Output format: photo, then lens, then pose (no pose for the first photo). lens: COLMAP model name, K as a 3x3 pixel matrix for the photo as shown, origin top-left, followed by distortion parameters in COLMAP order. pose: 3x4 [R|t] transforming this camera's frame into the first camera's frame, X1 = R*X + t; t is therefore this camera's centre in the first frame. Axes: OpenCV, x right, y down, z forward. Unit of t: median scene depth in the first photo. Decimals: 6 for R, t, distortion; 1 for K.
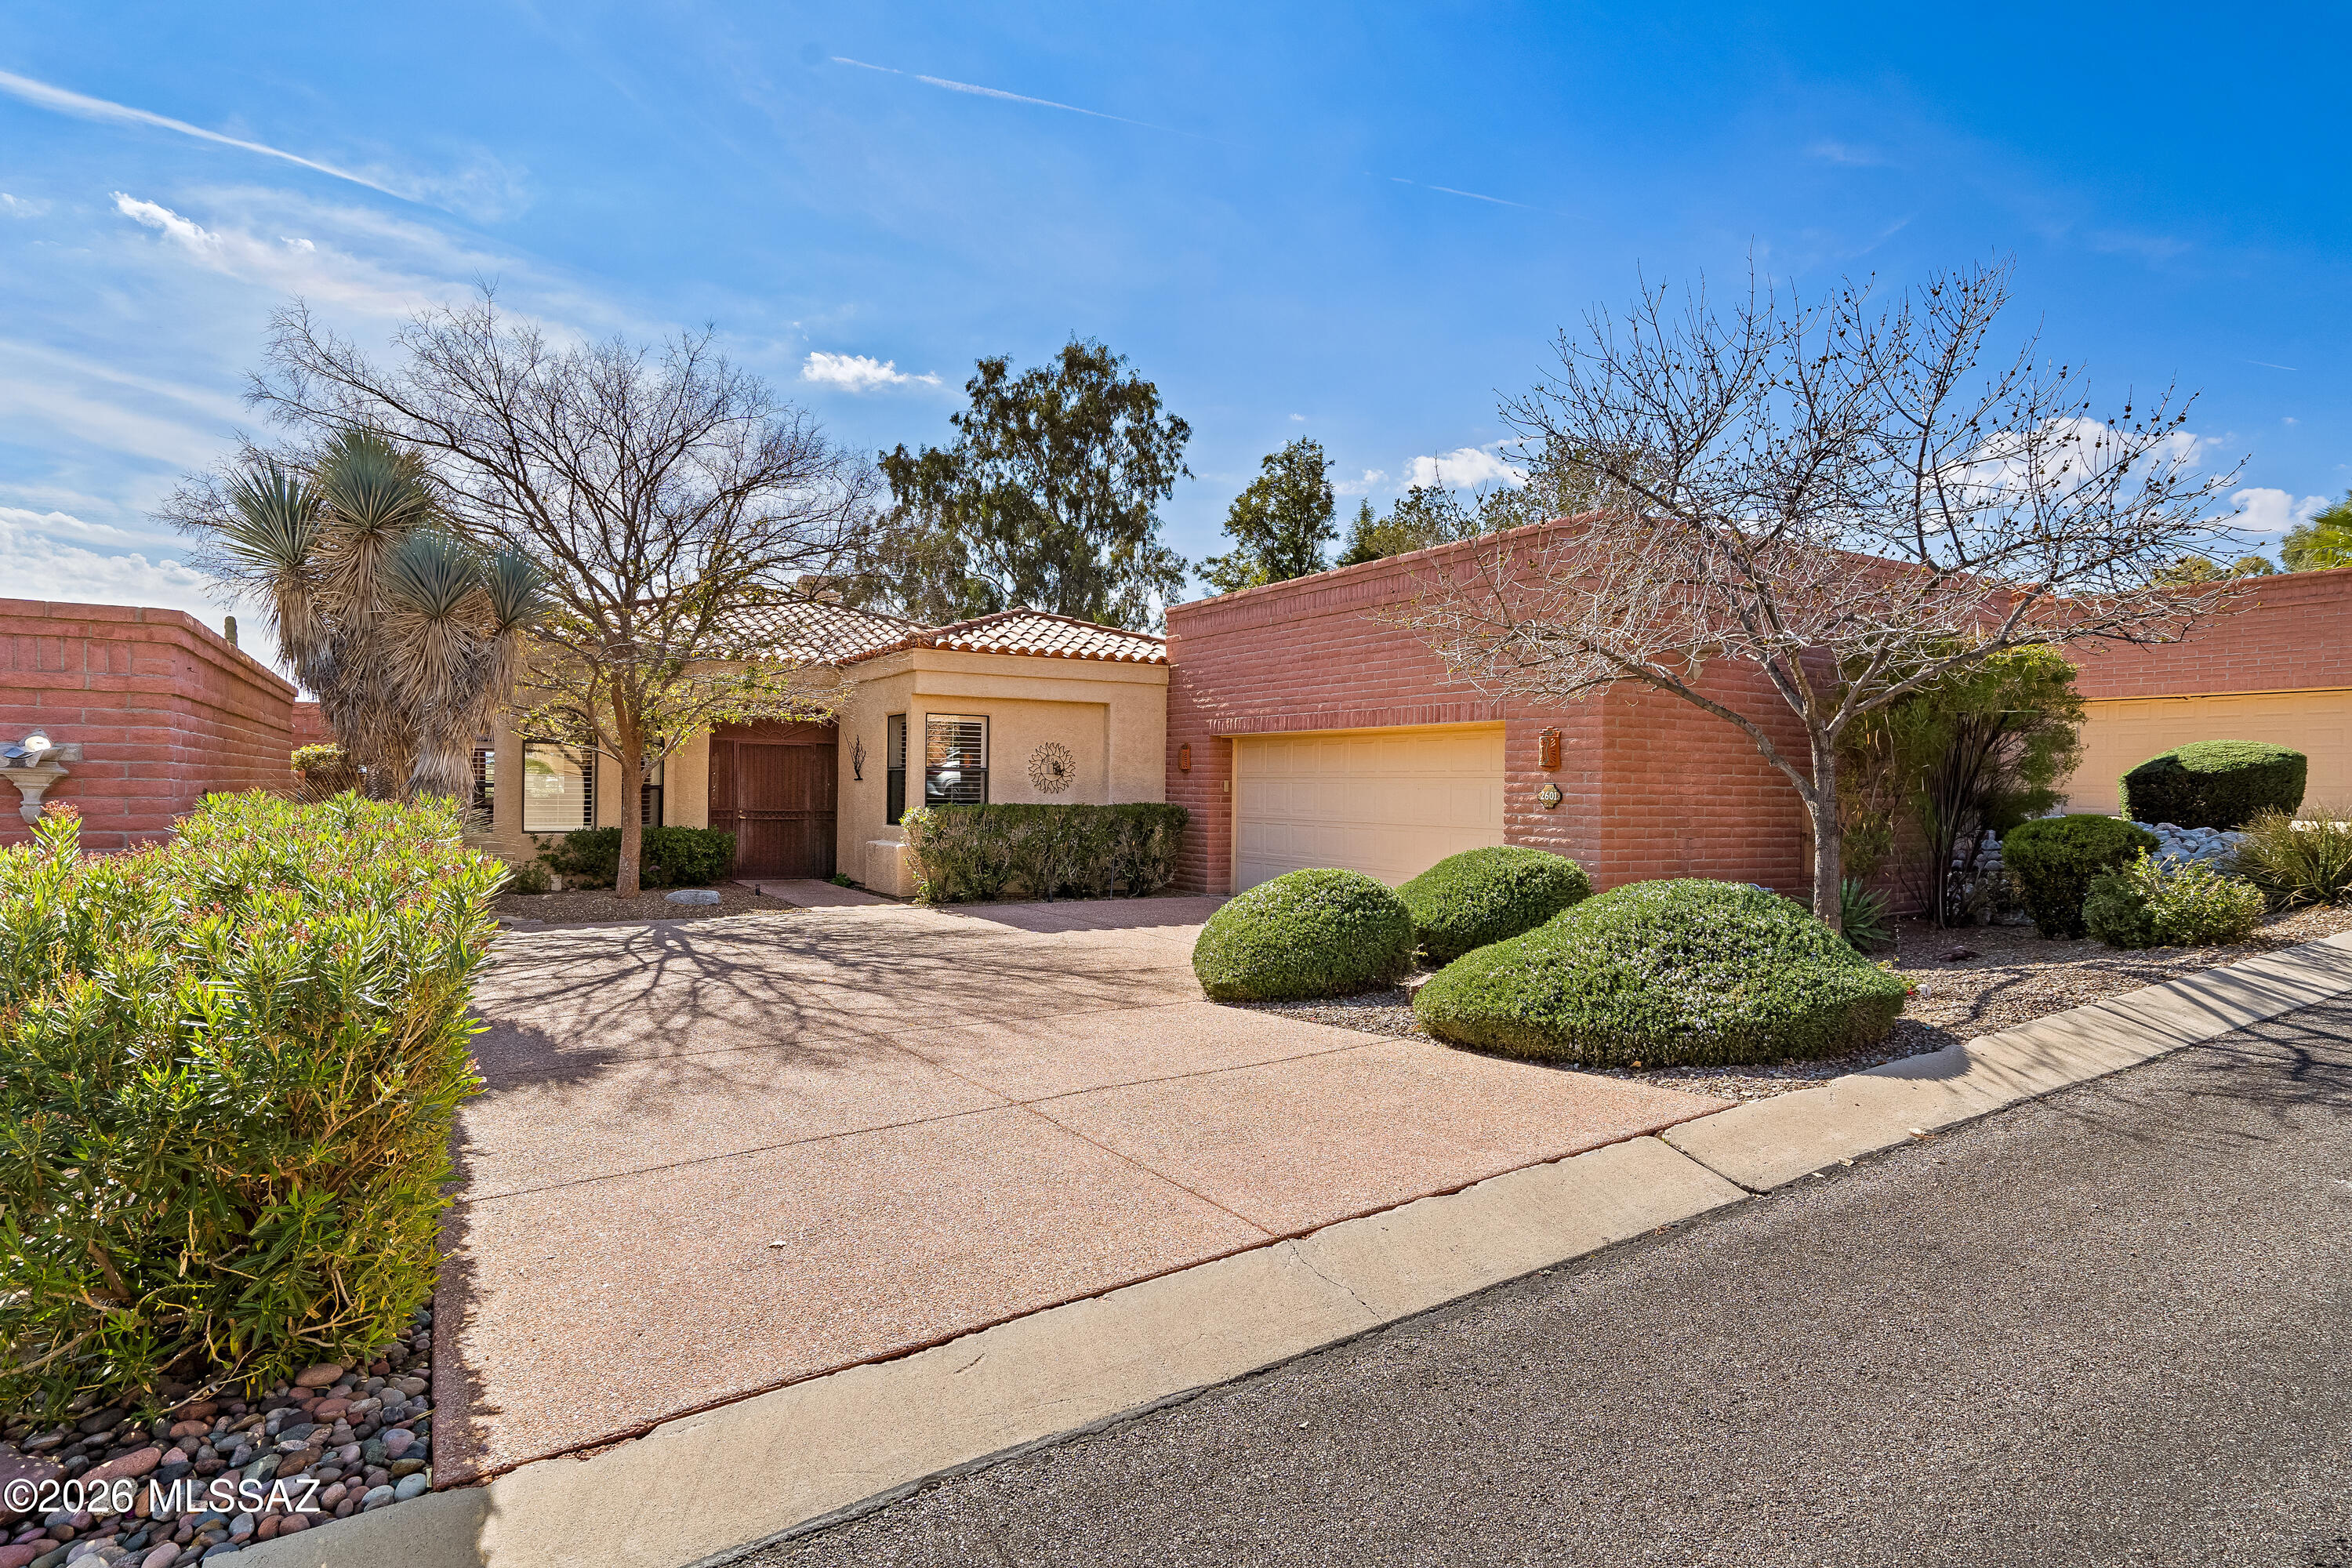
lens RADIAL K [[1273.5, 0, 1178.8], [0, 1273.5, 777.2], [0, 0, 1]] dist [0.021251, 0.003347]
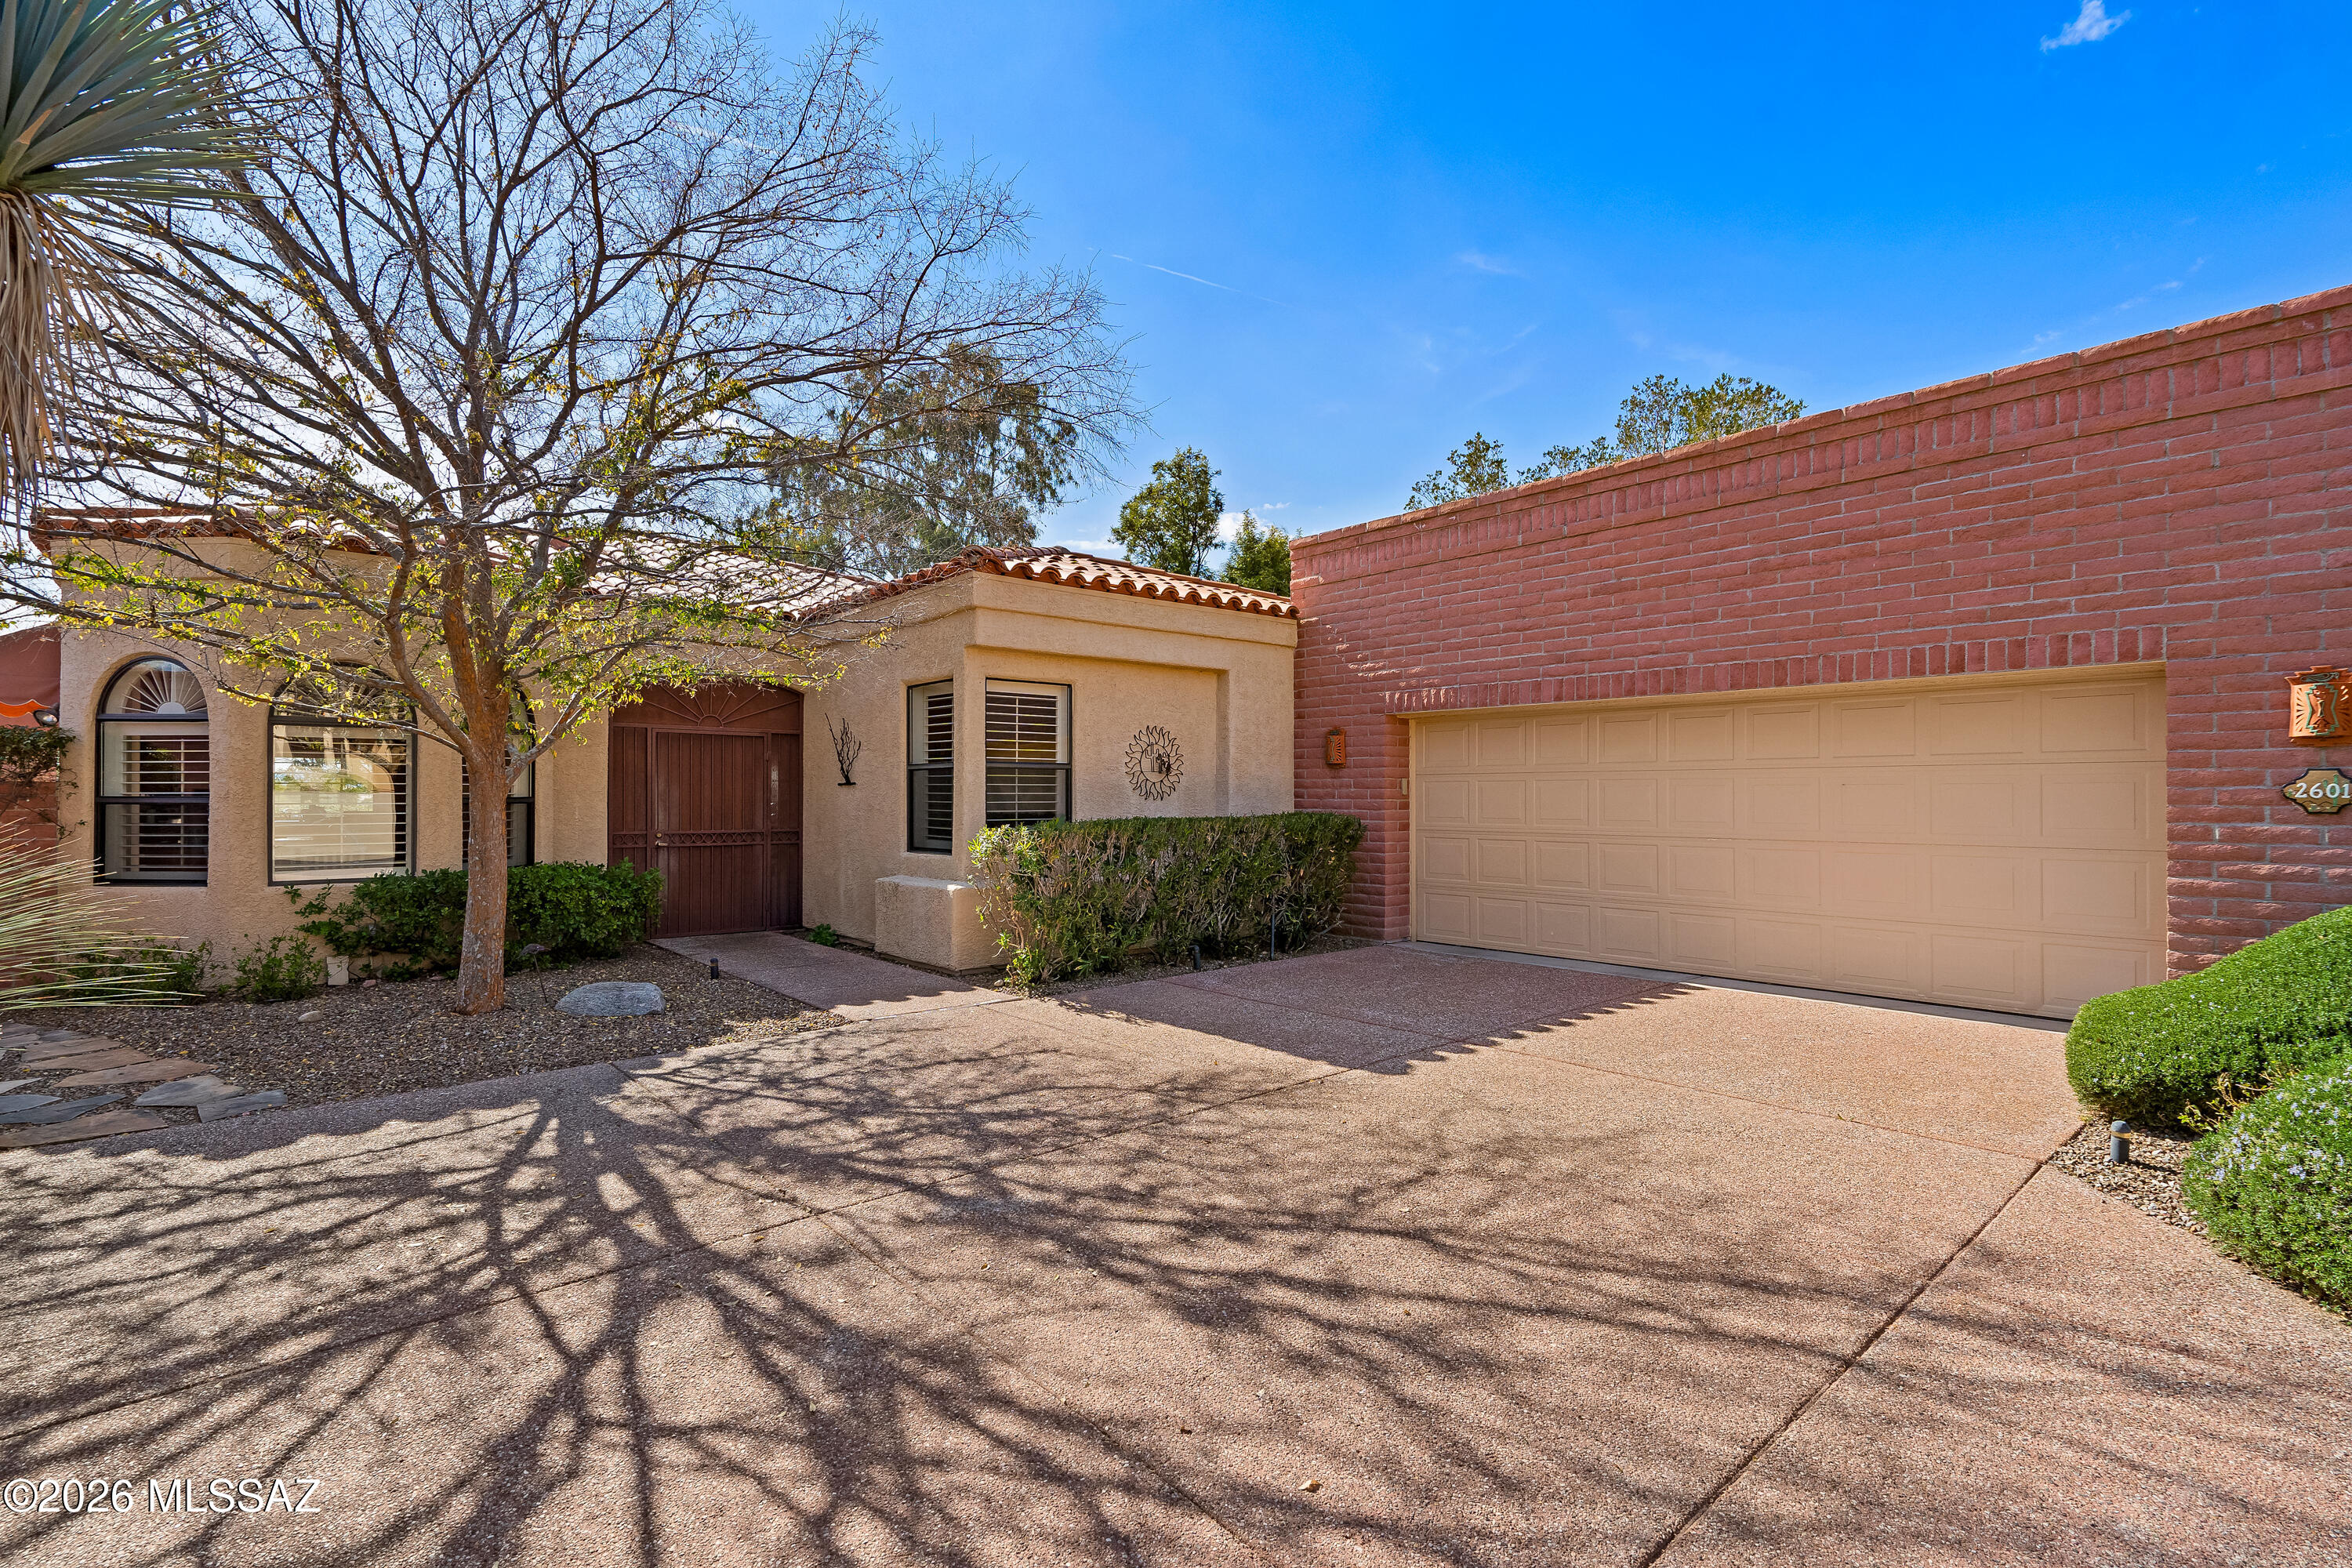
lens RADIAL K [[1090.3, 0, 1185.1], [0, 1090.3, 778.0], [0, 0, 1]] dist [-0.006070, 0.004741]
pose [[0.983344, -0.010982, 0.181421, -0.186289], [0.012084, 0.999915, -0.004972, 0.003749], [-0.181351, 0.007082, 0.983393, 0.417371]]
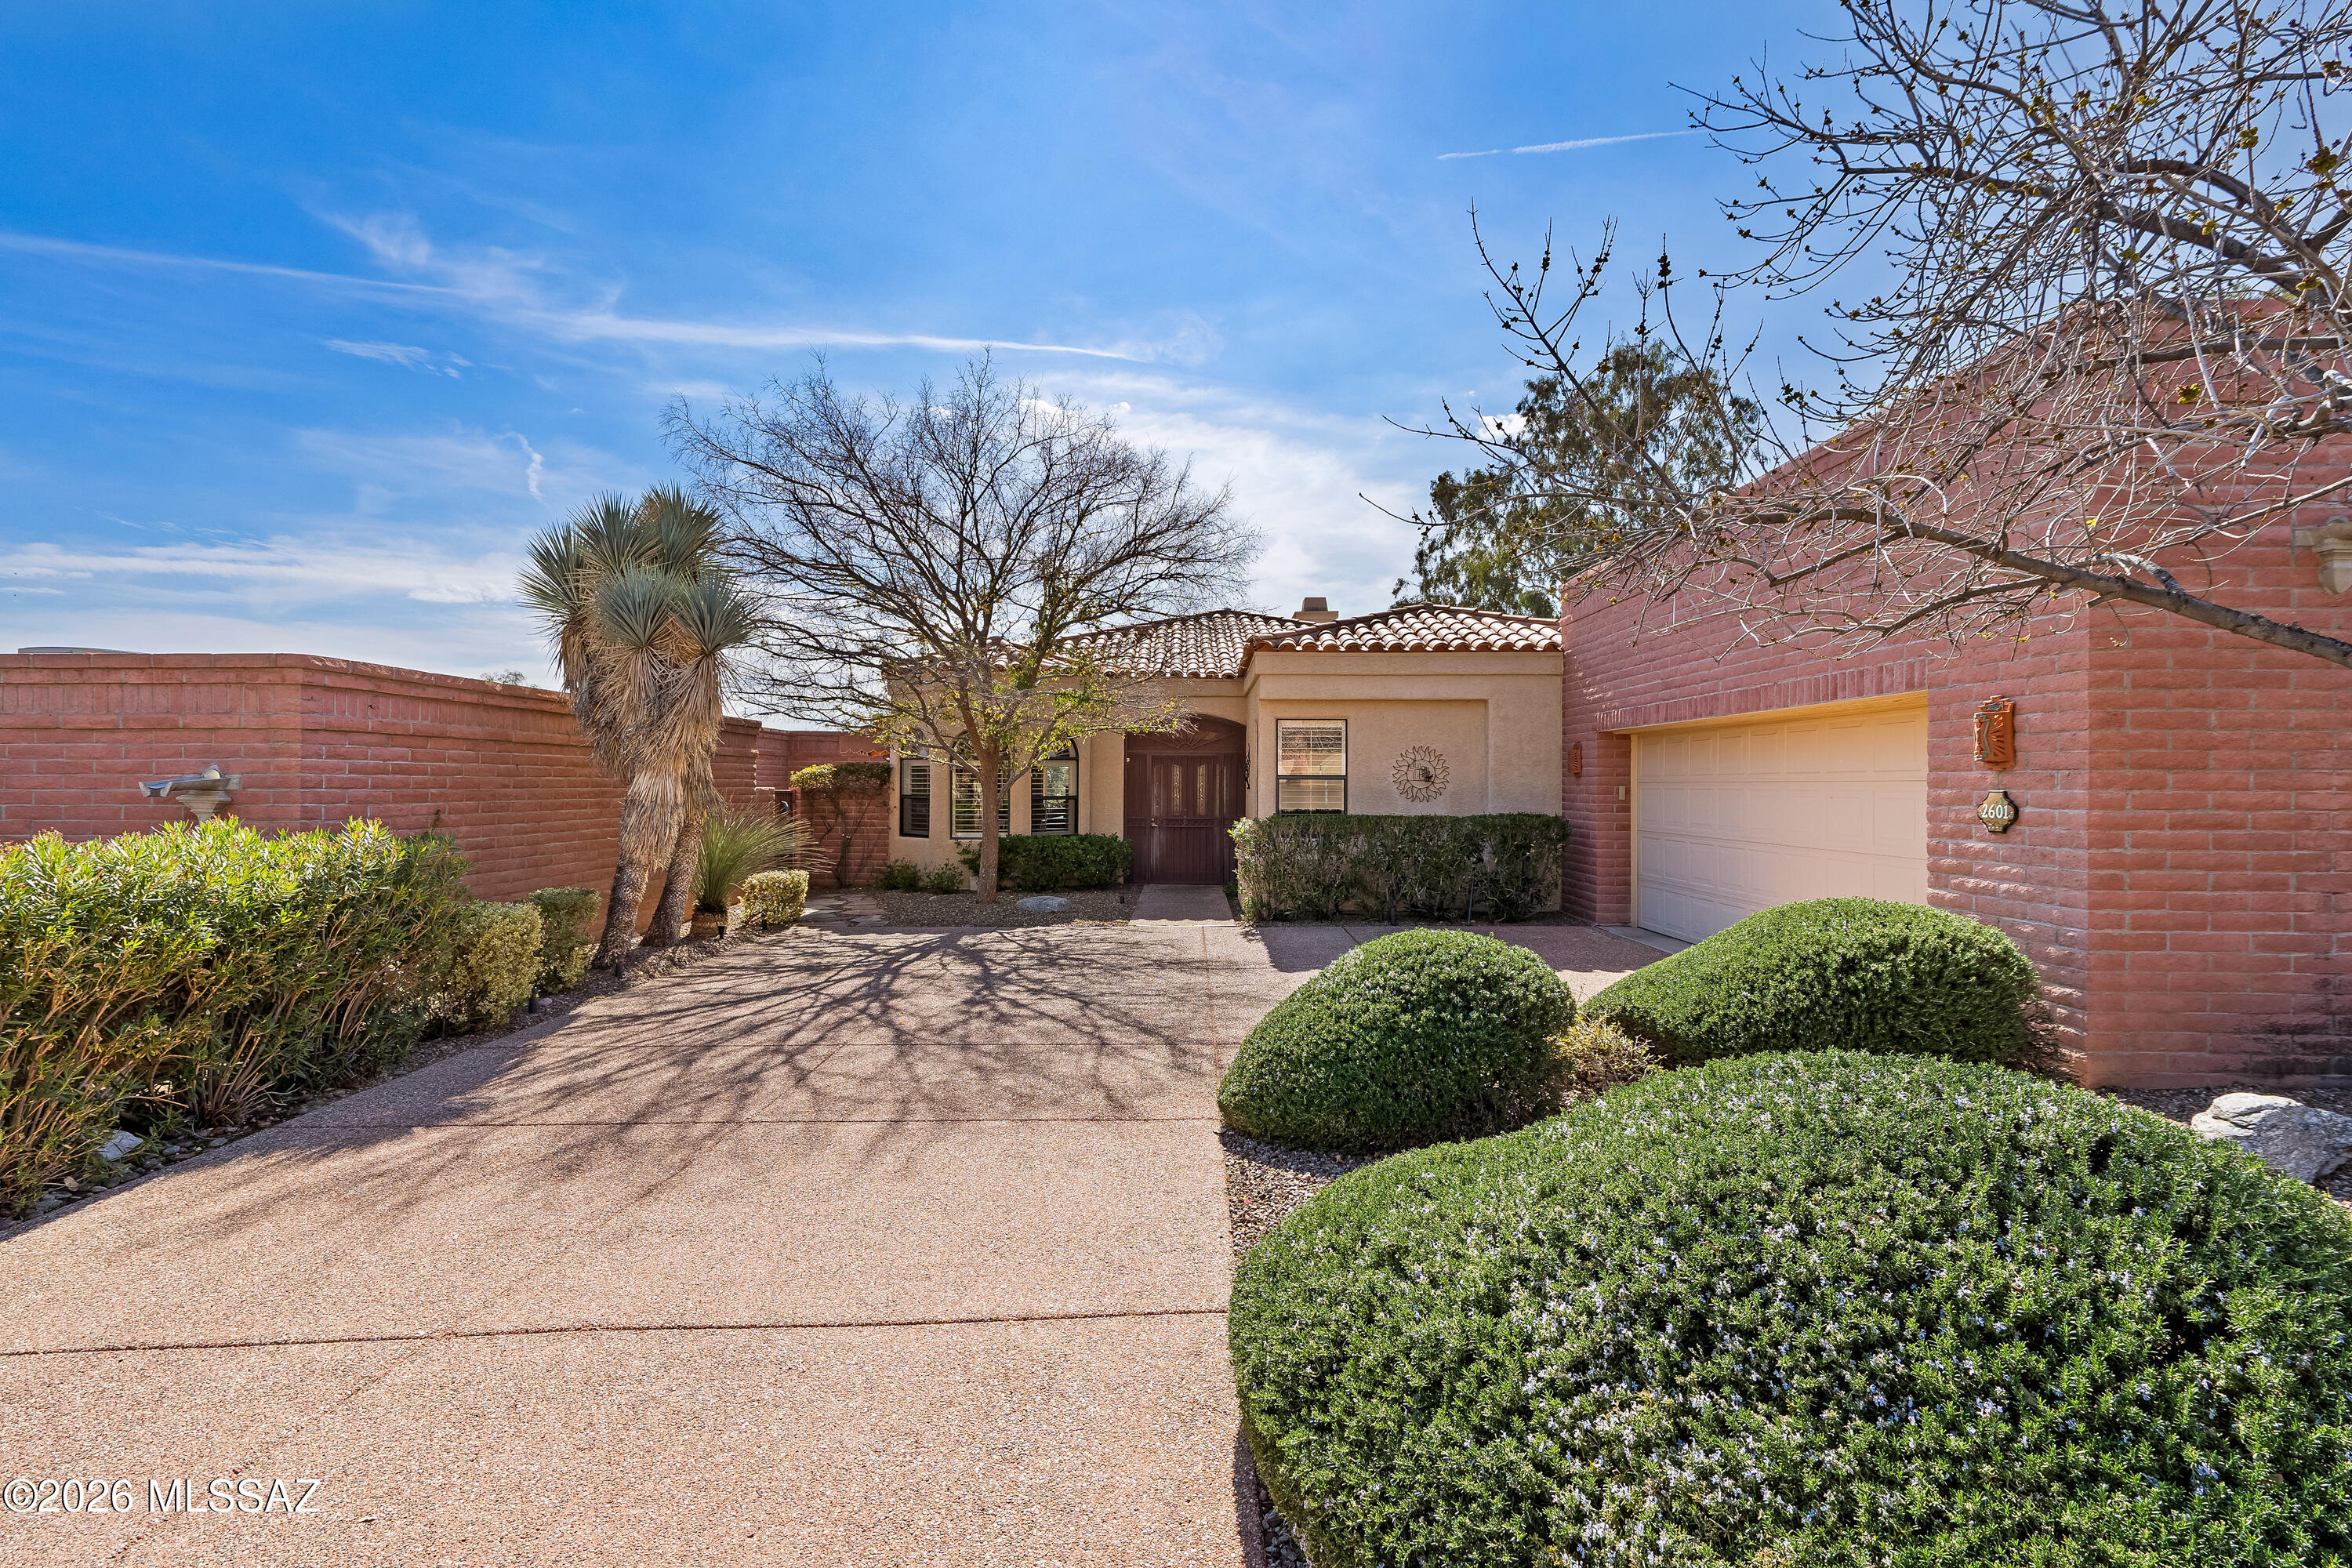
lens RADIAL K [[1090.3, 0, 1169.6], [0, 1090.3, 776.9], [0, 0, 1]] dist [-0.006070, 0.004741]
pose [[0.852465, -0.015312, -0.522560, 0.151377], [0.013732, 0.999882, -0.006897, -0.002222], [0.522604, -0.001297, 0.852575, 0.243642]]
